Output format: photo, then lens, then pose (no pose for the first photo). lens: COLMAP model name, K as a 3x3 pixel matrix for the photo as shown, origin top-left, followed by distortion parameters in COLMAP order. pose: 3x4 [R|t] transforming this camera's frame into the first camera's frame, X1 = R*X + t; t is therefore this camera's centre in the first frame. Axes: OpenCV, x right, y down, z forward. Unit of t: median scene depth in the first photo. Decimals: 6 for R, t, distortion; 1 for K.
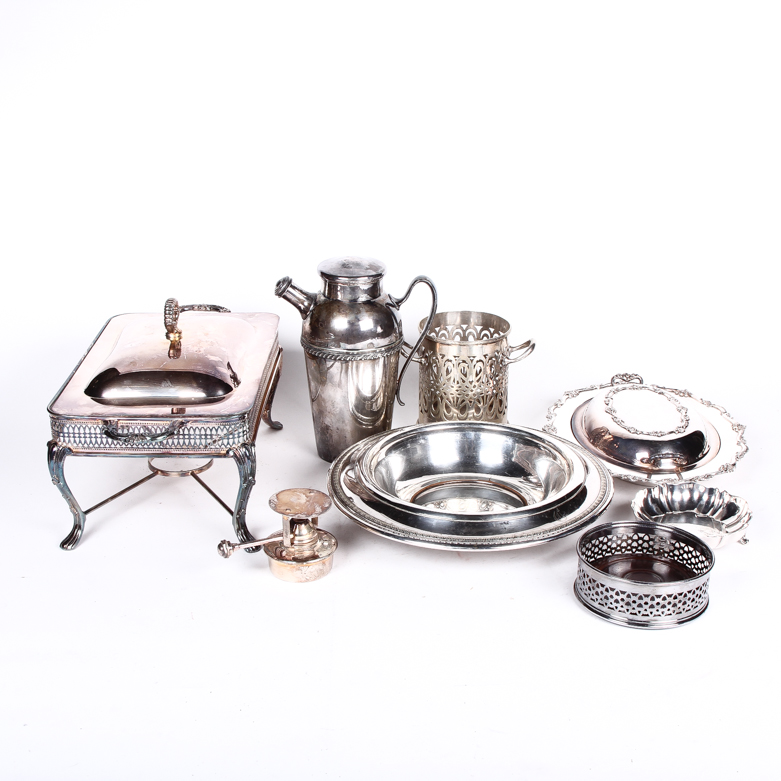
lens RADIAL K [[1325.7, 0, 390.5], [0, 1325.7, 390.5], [0, 0, 1]] dist [-0.061723, -0.086825]
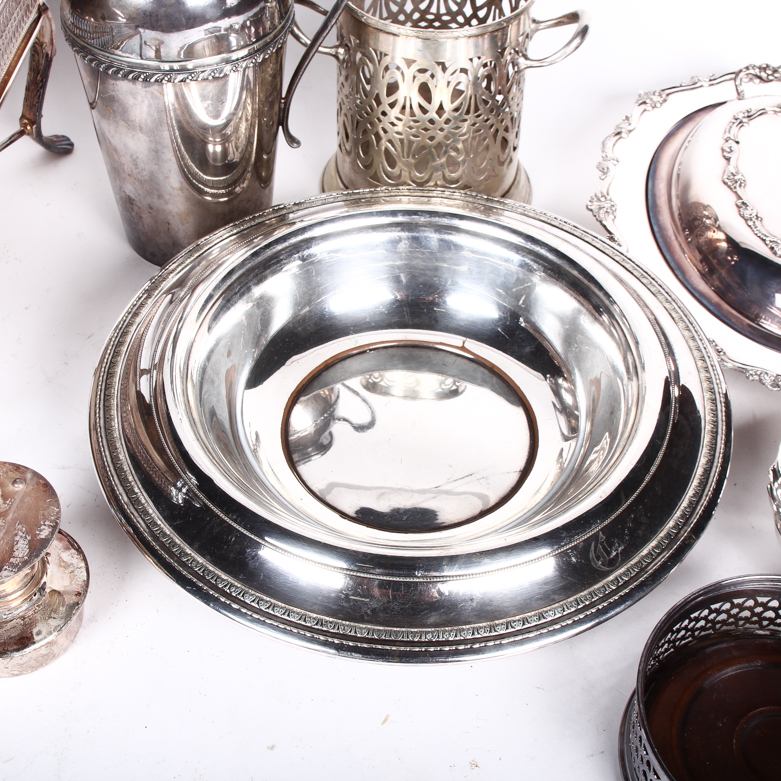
lens RADIAL K [[1325.7, 0, 390.5], [0, 1325.7, 390.5], [0, 0, 1]] dist [-0.061723, -0.086825]
pose [[0.998975, 0.044185, -0.009823, 0.053290], [-0.036071, 0.908224, 0.416926, -0.111361], [0.027343, -0.416145, 0.908887, 0.553930]]
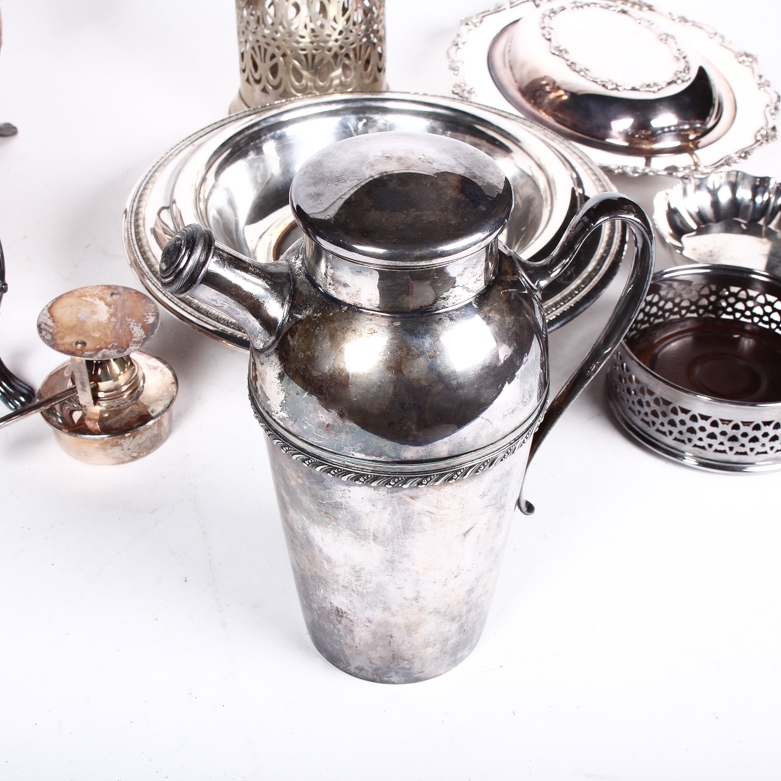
lens RADIAL K [[1325.7, 0, 390.5], [0, 1325.7, 390.5], [0, 0, 1]] dist [-0.061723, -0.086825]
pose [[0.969138, -0.151209, 0.194700, -0.053503], [0.083108, 0.943960, 0.319425, -0.038909], [-0.232089, -0.293385, 0.927394, 0.417936]]
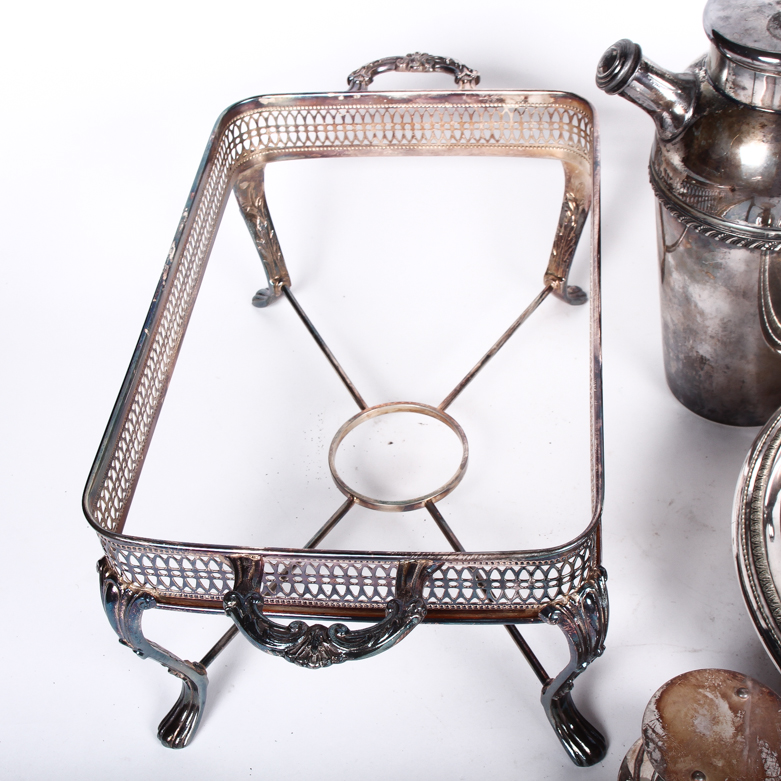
lens RADIAL K [[1325.7, 0, 390.5], [0, 1325.7, 390.5], [0, 0, 1]] dist [-0.061723, -0.086825]
pose [[0.991533, -0.006587, -0.129686, -0.098878], [0.055811, 0.923379, 0.379812, -0.144366], [0.117247, -0.383834, 0.915928, 0.572010]]
